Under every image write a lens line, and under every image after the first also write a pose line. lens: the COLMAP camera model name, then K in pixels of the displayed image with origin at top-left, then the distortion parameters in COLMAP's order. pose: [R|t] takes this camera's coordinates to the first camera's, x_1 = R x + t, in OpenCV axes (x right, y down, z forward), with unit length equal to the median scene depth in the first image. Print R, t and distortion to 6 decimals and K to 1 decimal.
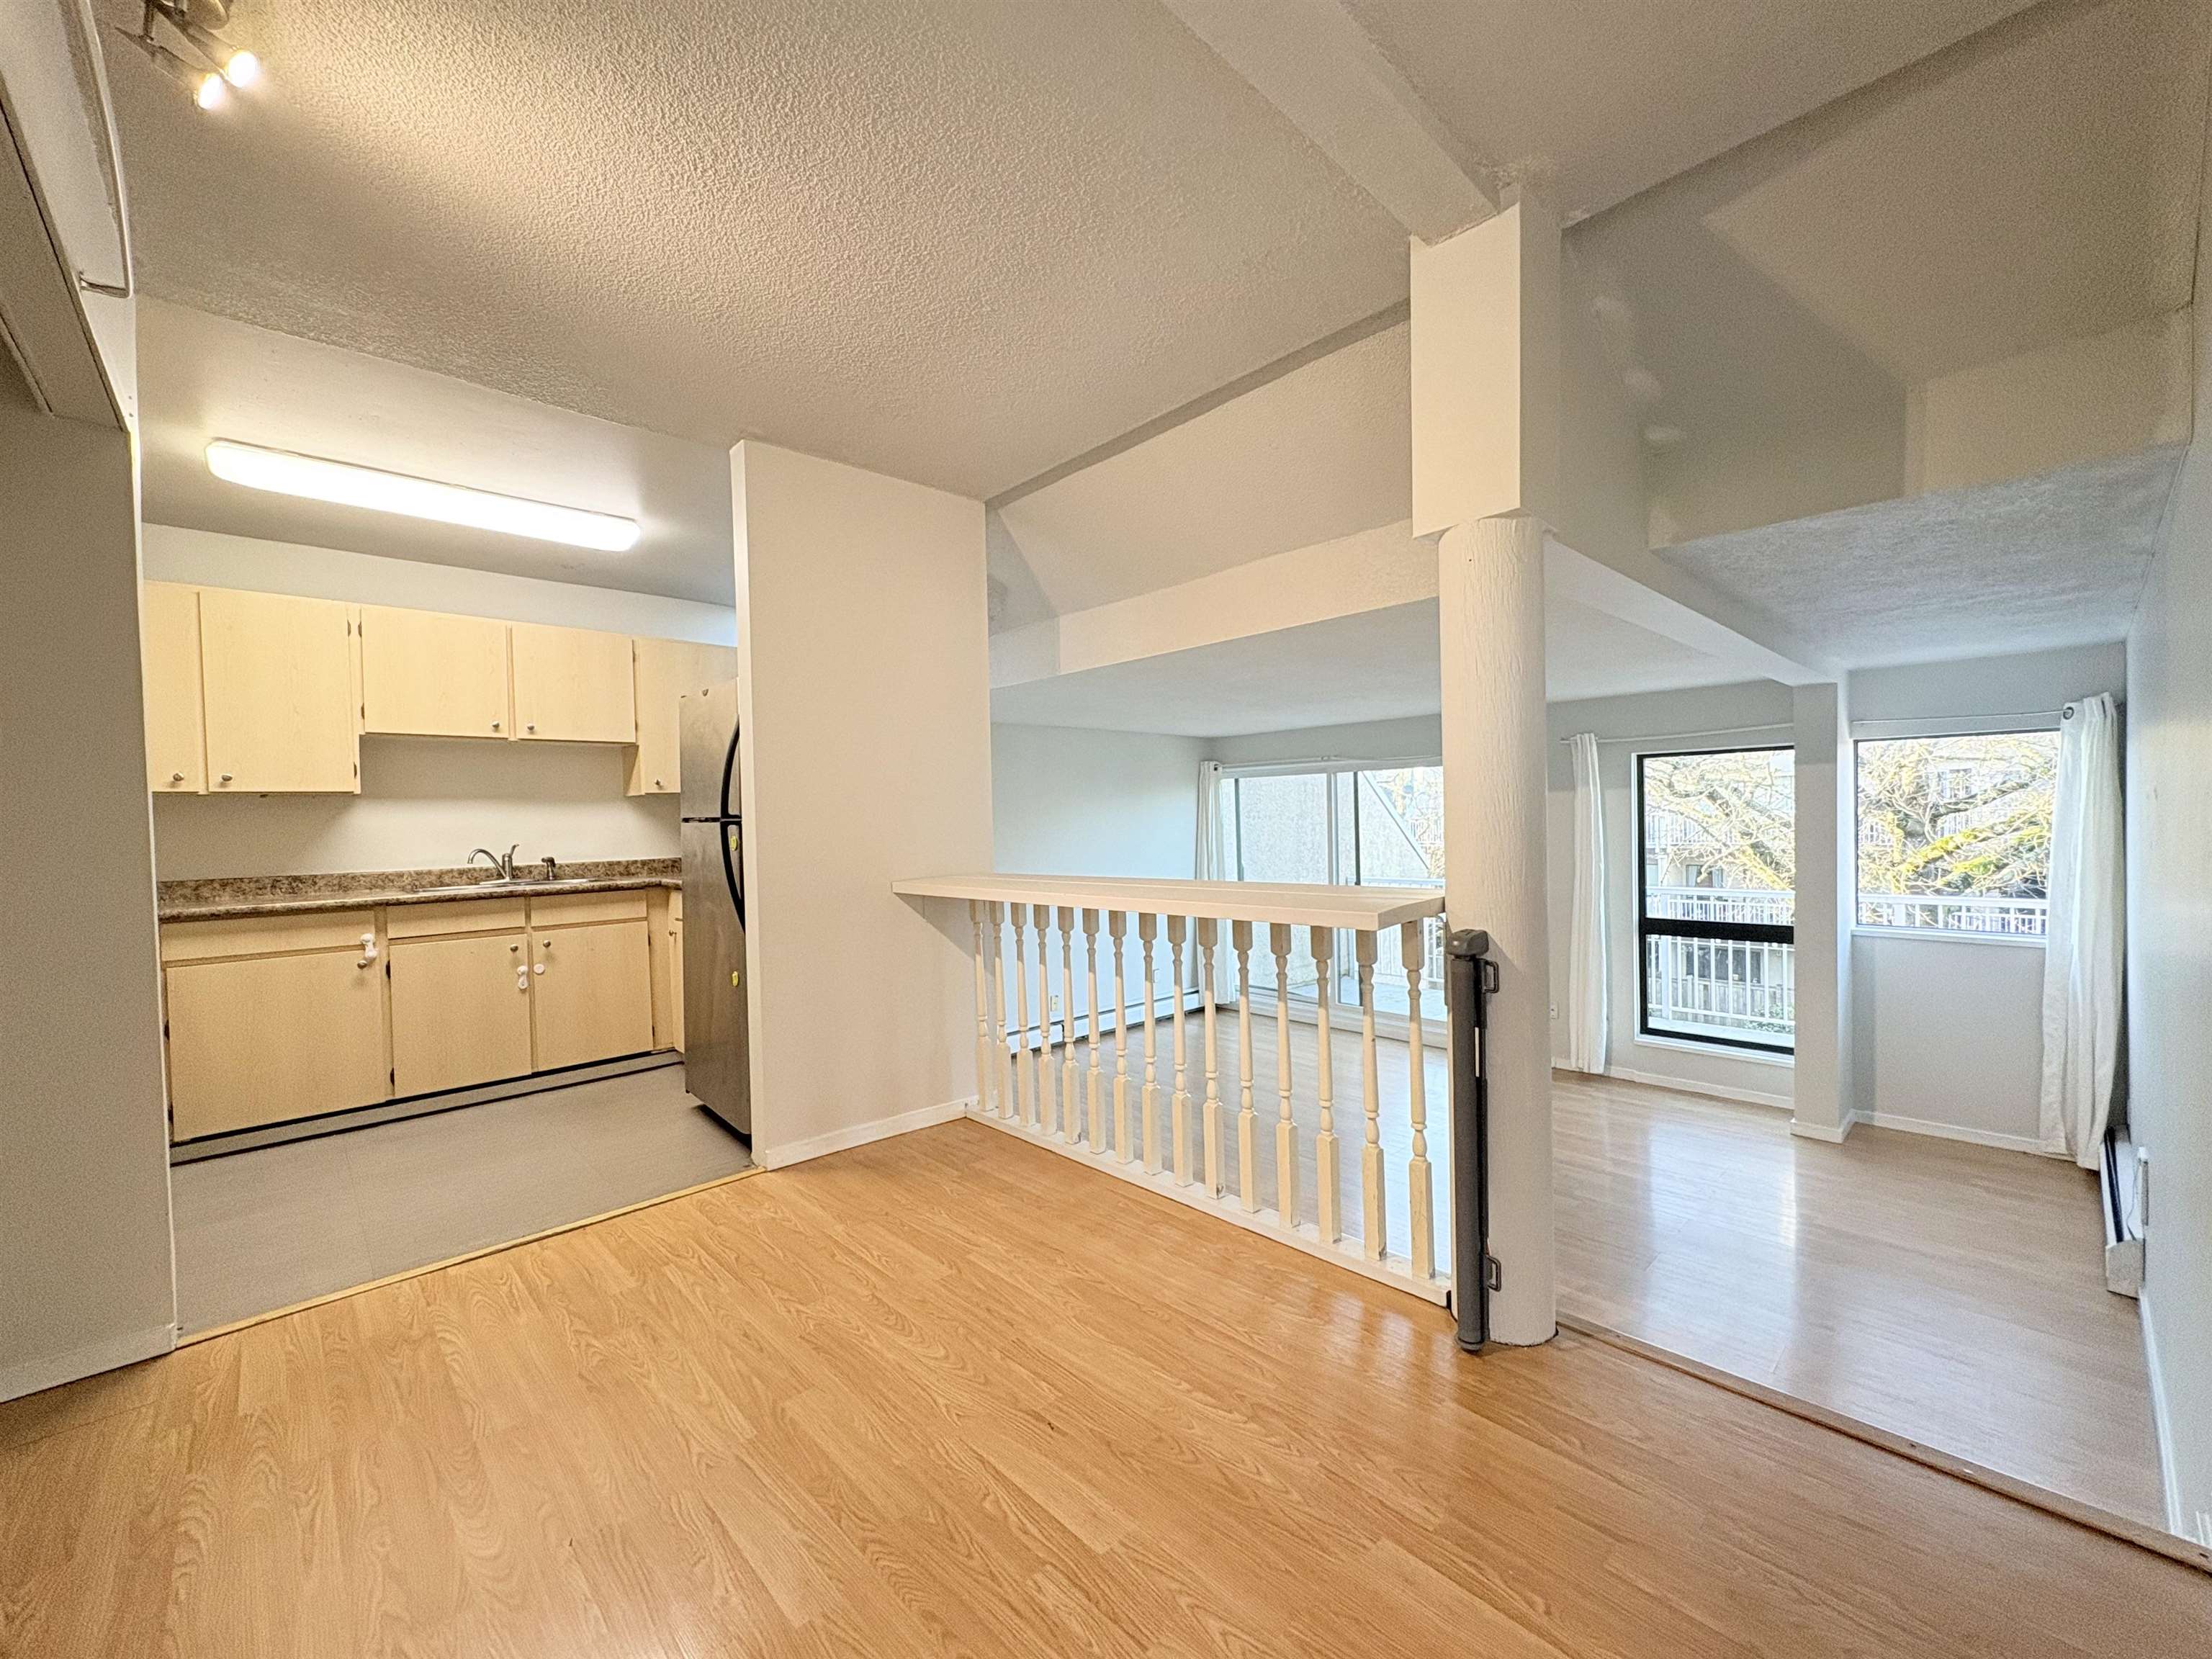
lens RADIAL K [[881.7, 0, 1103.2], [0, 881.7, 832.7], [0, 0, 1]] dist [0.001207, 0.000324]
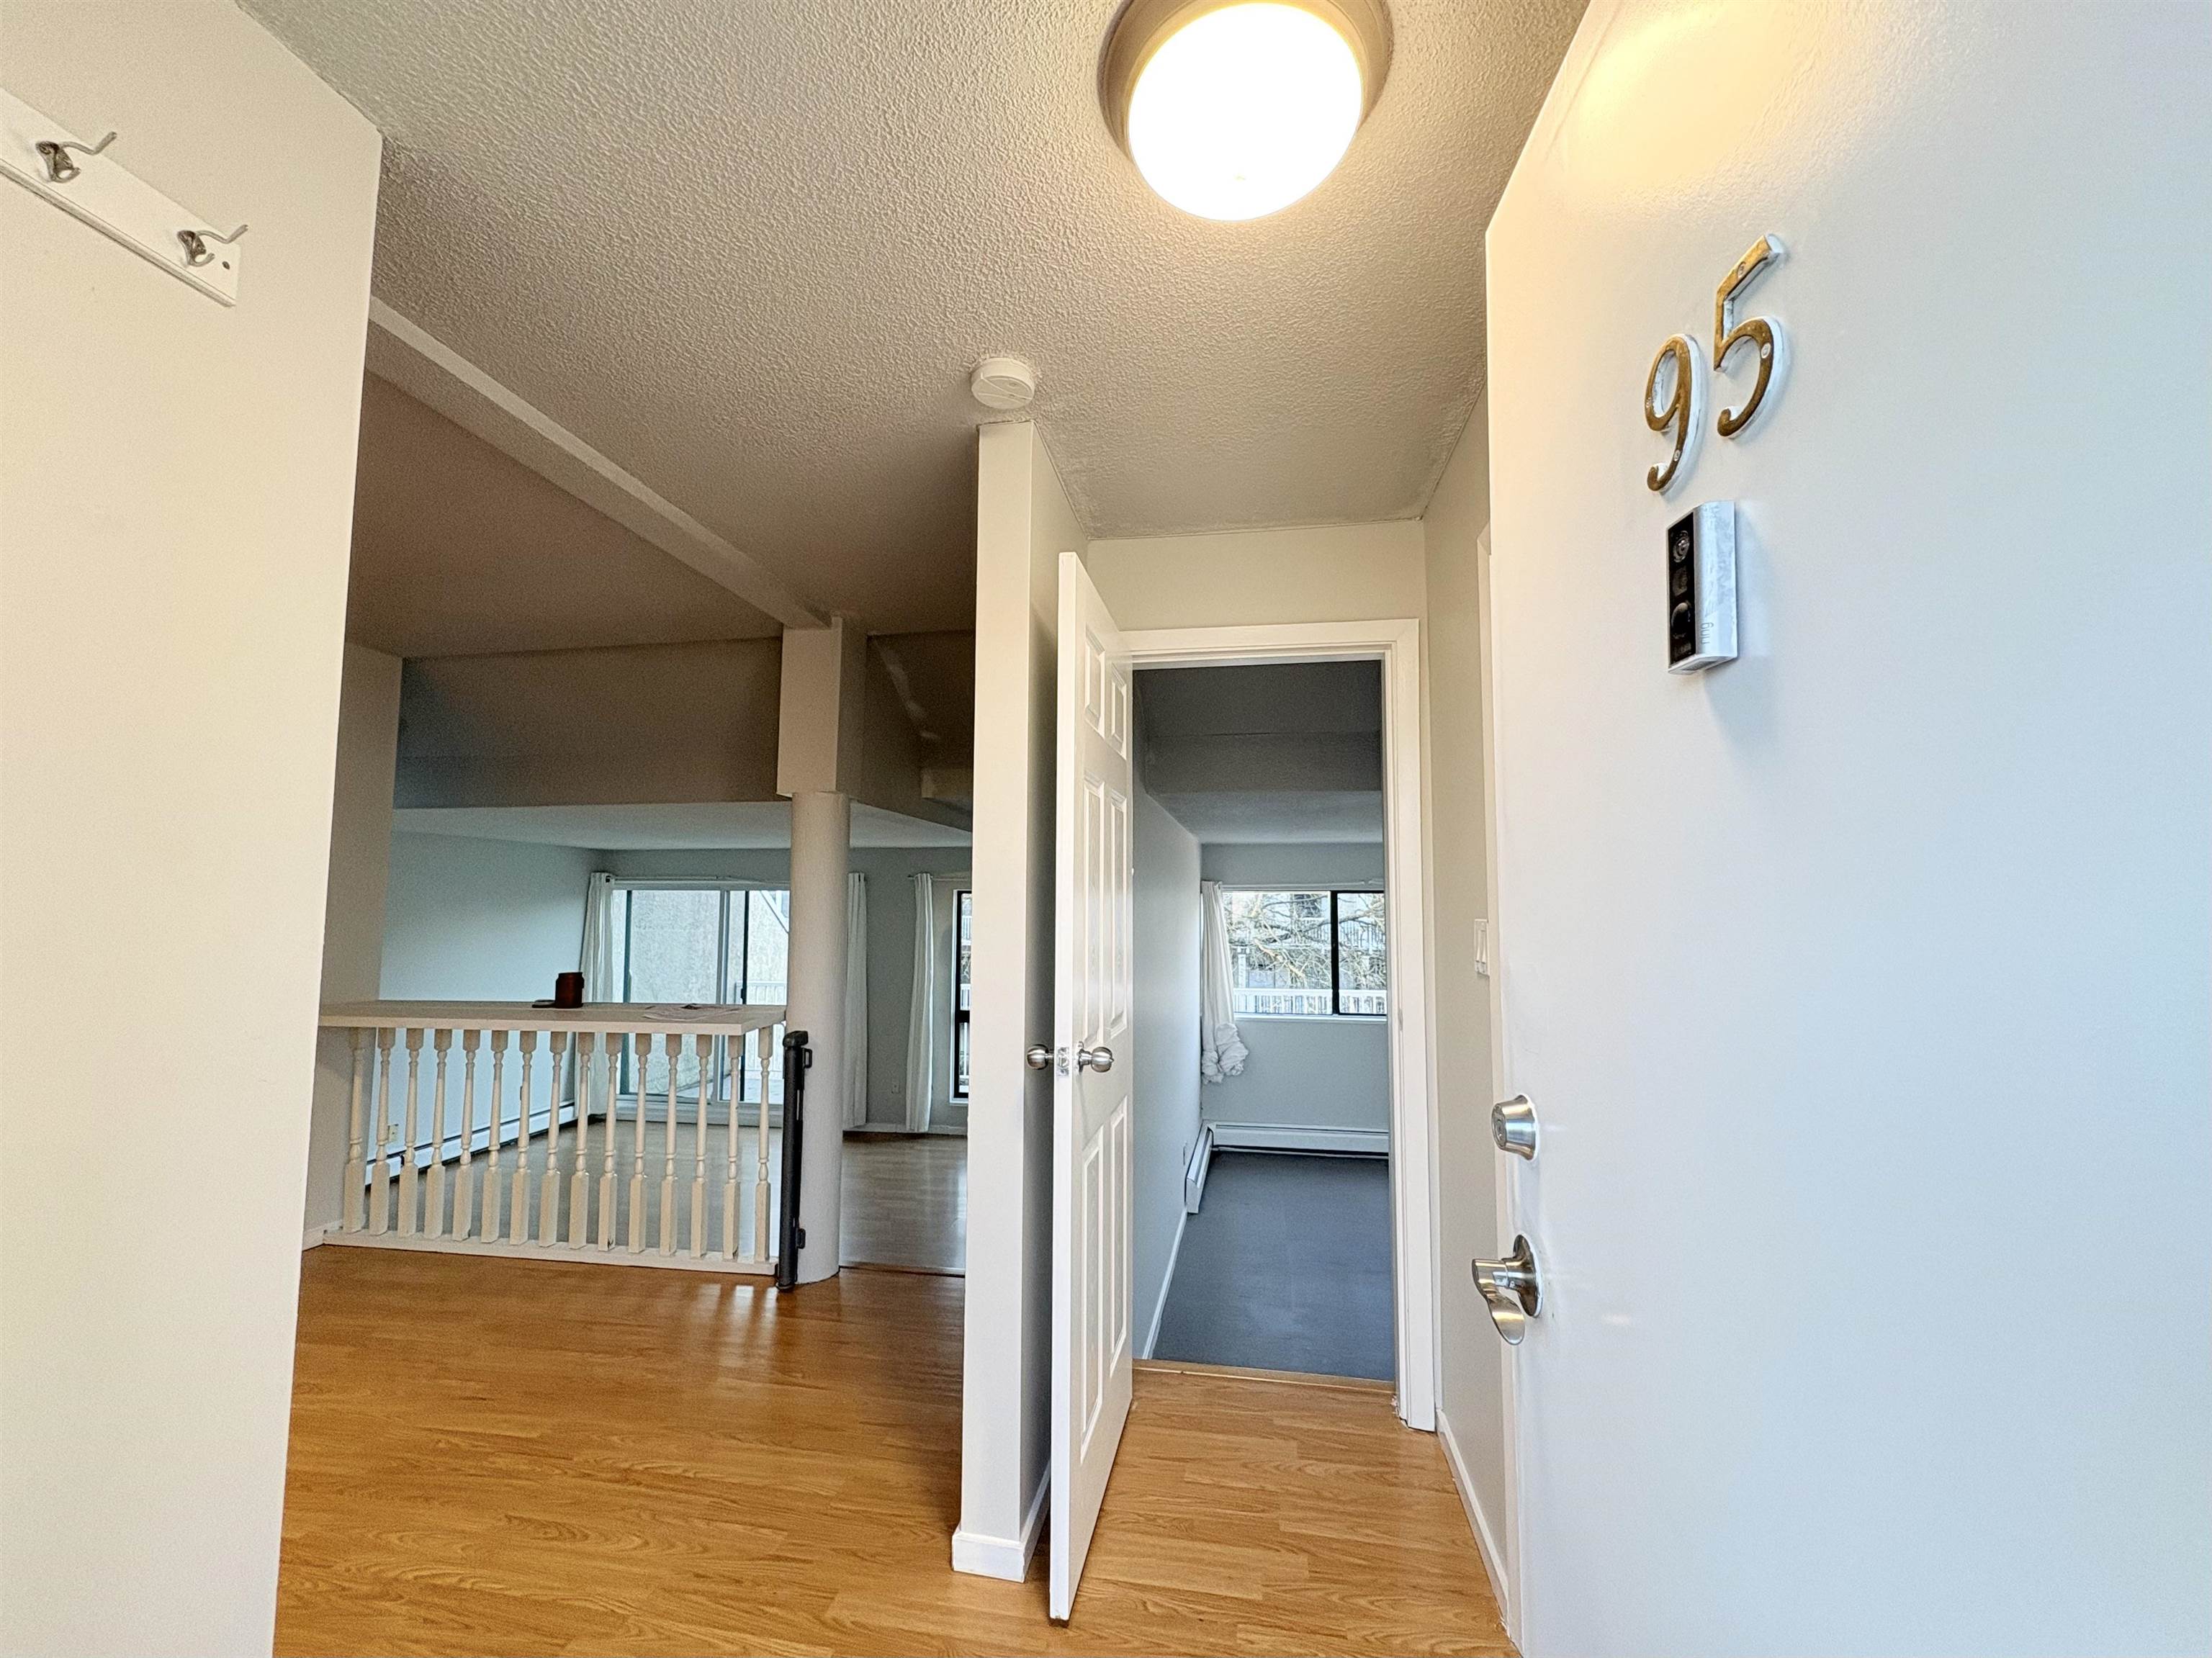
lens RADIAL K [[881.7, 0, 1098.2], [0, 881.7, 843.8], [0, 0, 1]] dist [0.001207, 0.000324]
pose [[0.796081, 0.068824, 0.601264, -0.086459], [-0.011010, 0.994995, -0.099316, -0.044577], [-0.605091, 0.072444, 0.792854, -0.371279]]
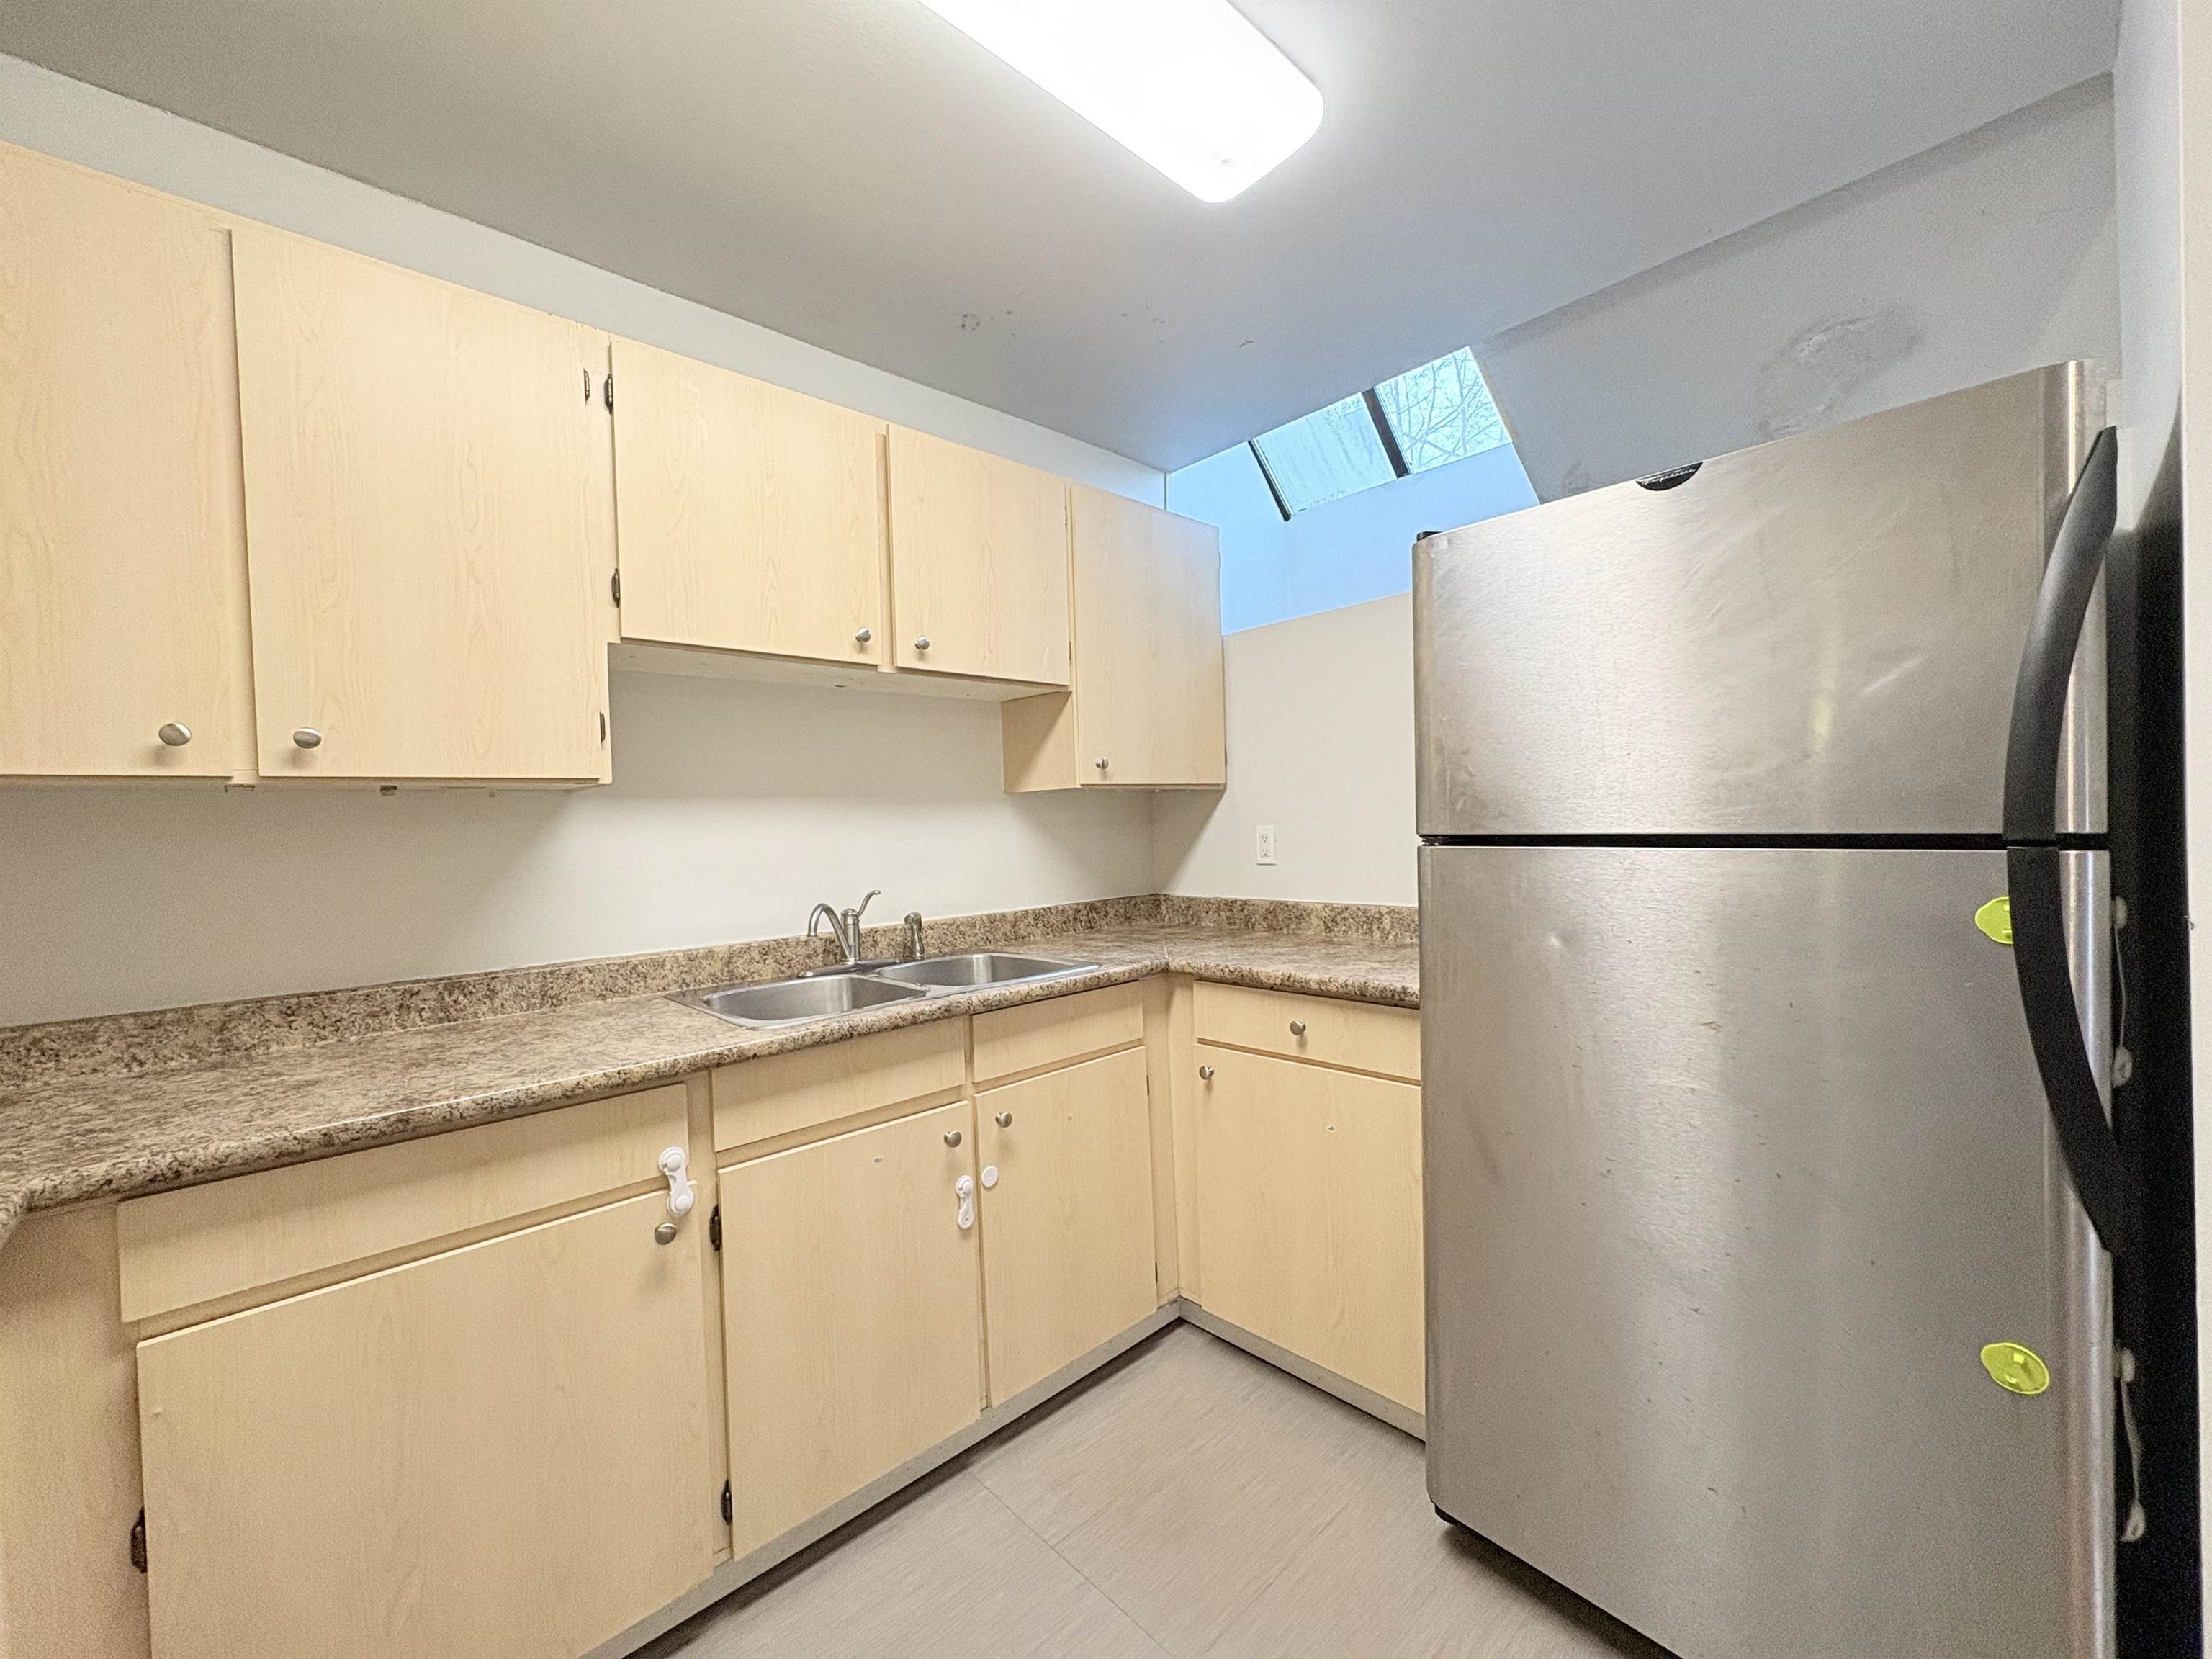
lens RADIAL K [[881.7, 0, 1101.8], [0, 881.7, 833.0], [0, 0, 1]] dist [0.001207, 0.000324]
pose [[0.999943, -0.010607, -0.001081, -0.636467], [0.010600, 0.999923, -0.006471, -0.016244], [0.001149, 0.006459, 0.999978, 0.608785]]
